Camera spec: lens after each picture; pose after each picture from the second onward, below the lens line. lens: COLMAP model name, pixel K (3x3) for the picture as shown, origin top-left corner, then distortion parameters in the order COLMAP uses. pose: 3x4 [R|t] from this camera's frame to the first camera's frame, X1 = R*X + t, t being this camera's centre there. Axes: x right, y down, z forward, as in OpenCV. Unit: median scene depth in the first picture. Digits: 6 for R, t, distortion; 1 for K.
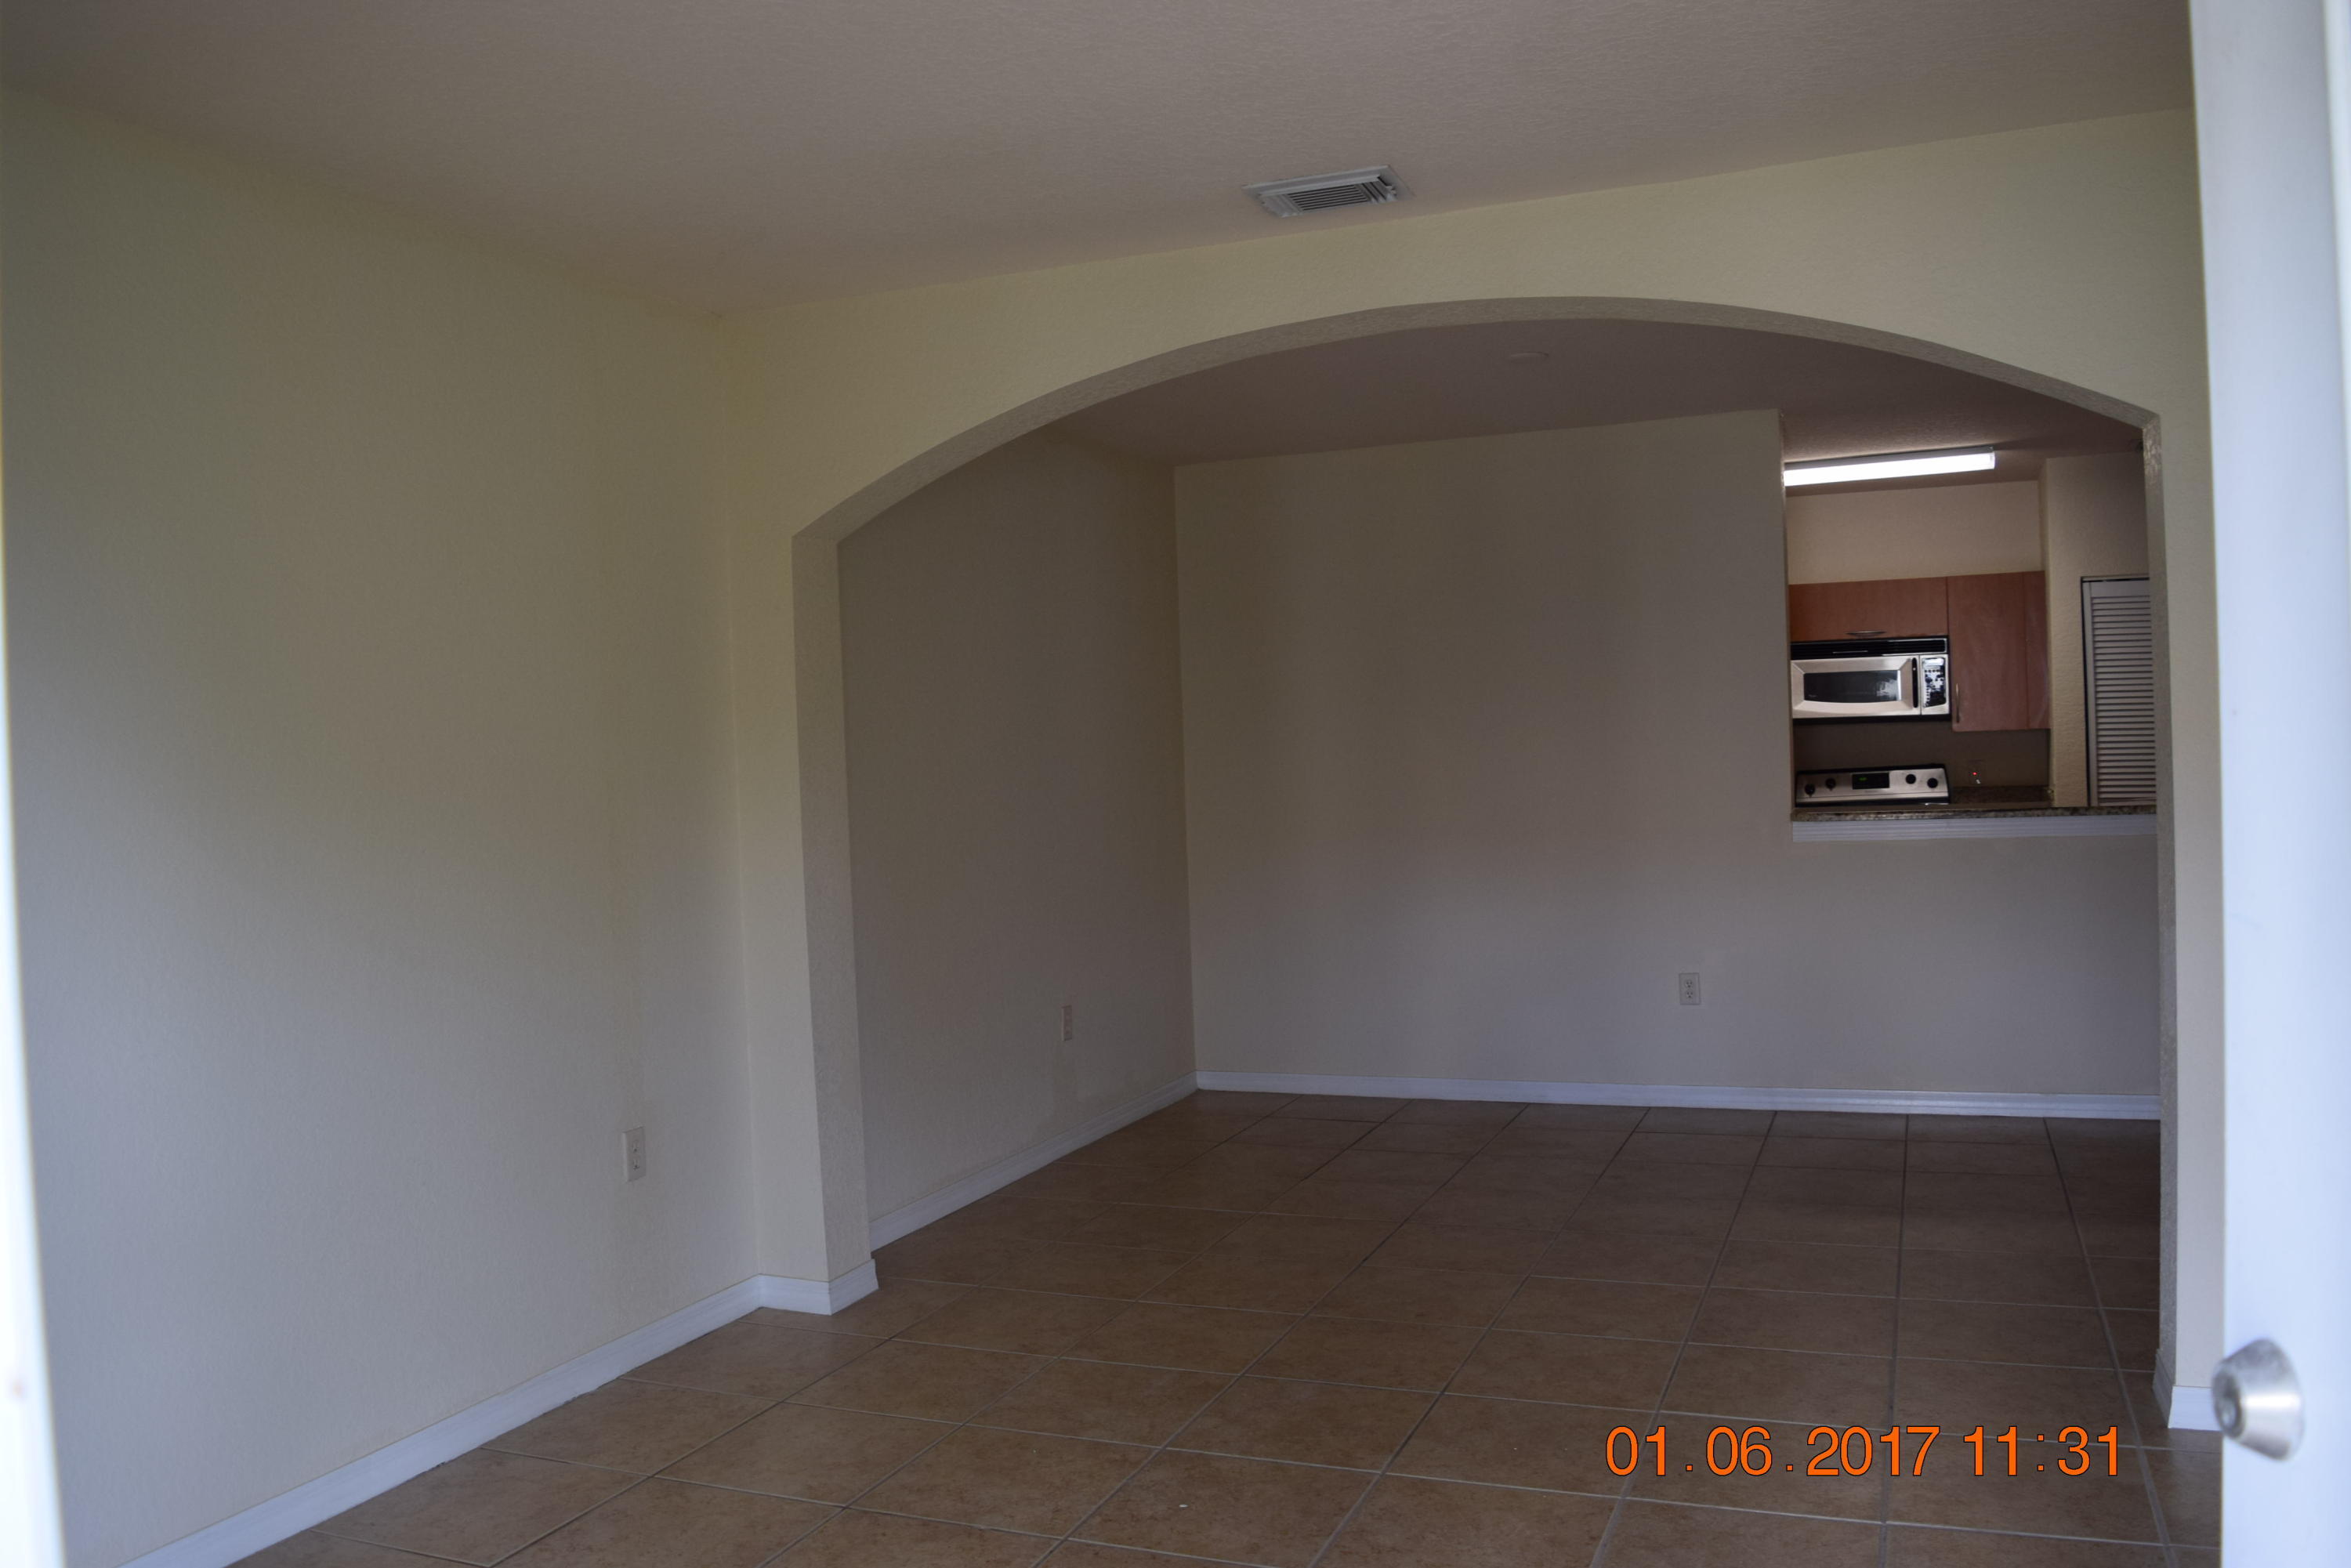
lens RADIAL K [[1835.9, 0, 1175.5], [0, 1835.9, 784.0], [0, 0, 1]] dist [-0.102503, 0.029172]
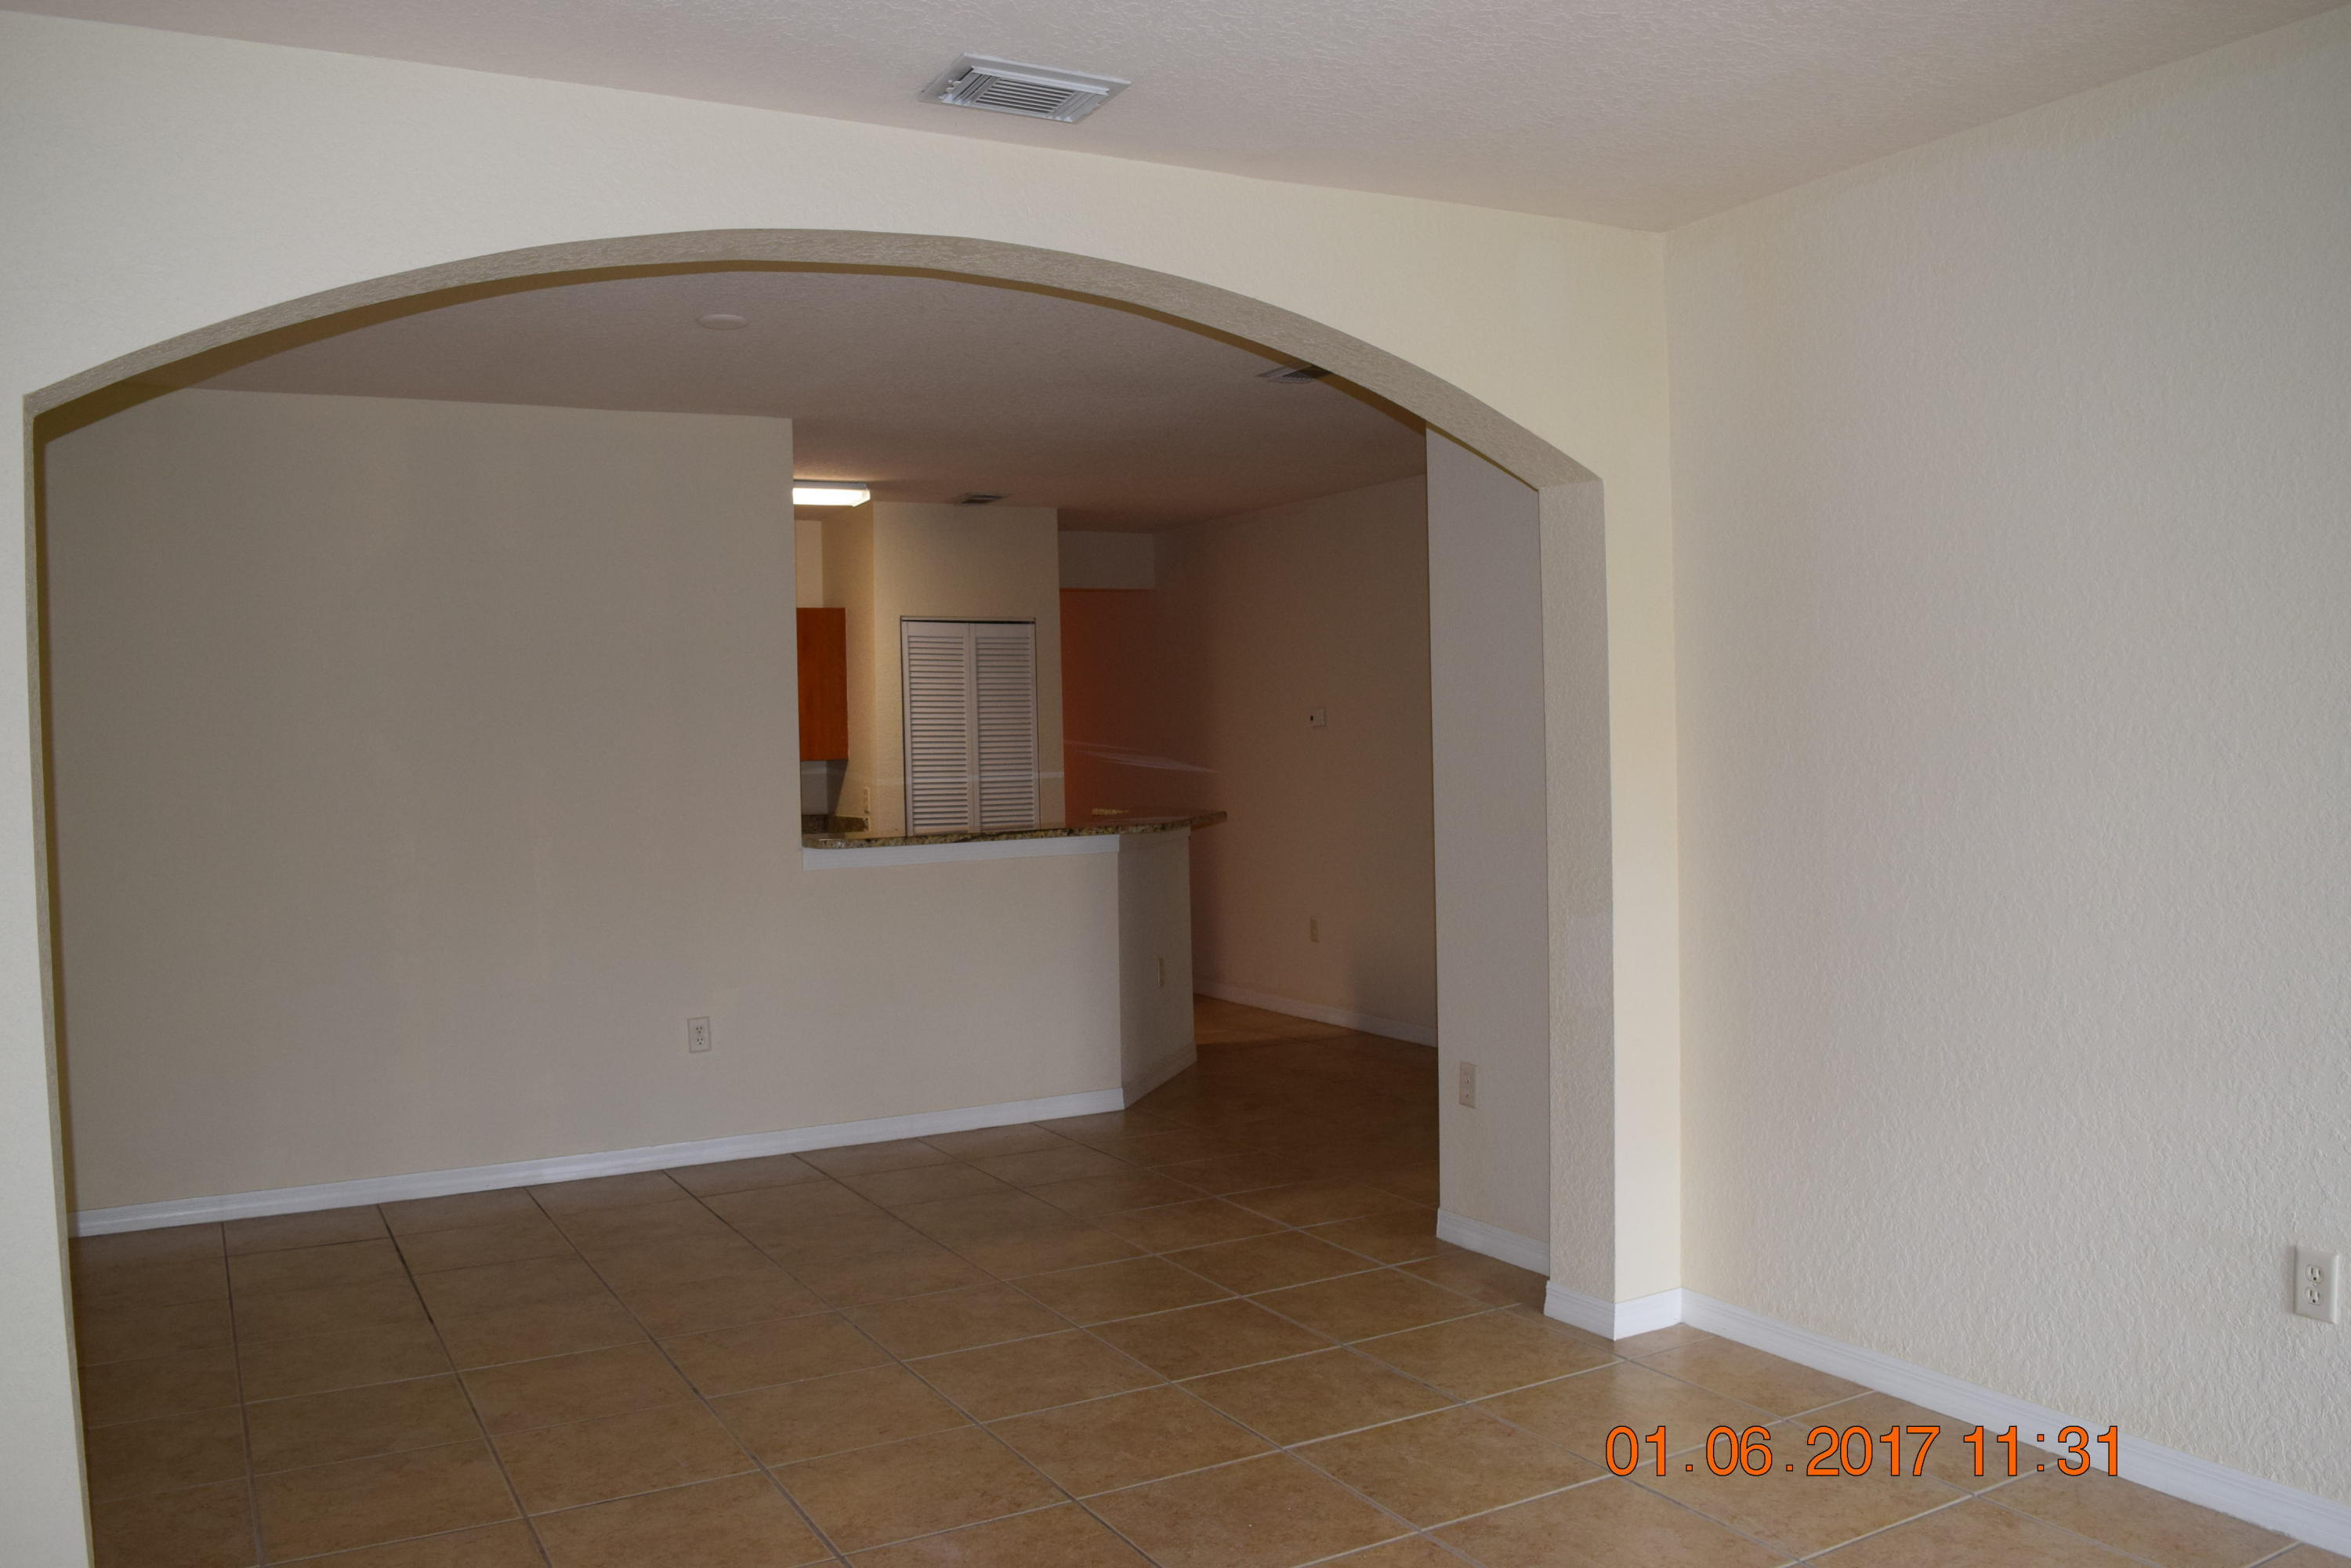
lens RADIAL K [[1835.9, 0, 1175.5], [0, 1835.9, 784.0], [0, 0, 1]] dist [-0.102503, 0.029172]
pose [[0.630850, 0.001118, 0.775904, -0.328516], [0.018291, 0.999700, -0.016312, 0.005853], [-0.775690, 0.024483, 0.630640, 0.272128]]
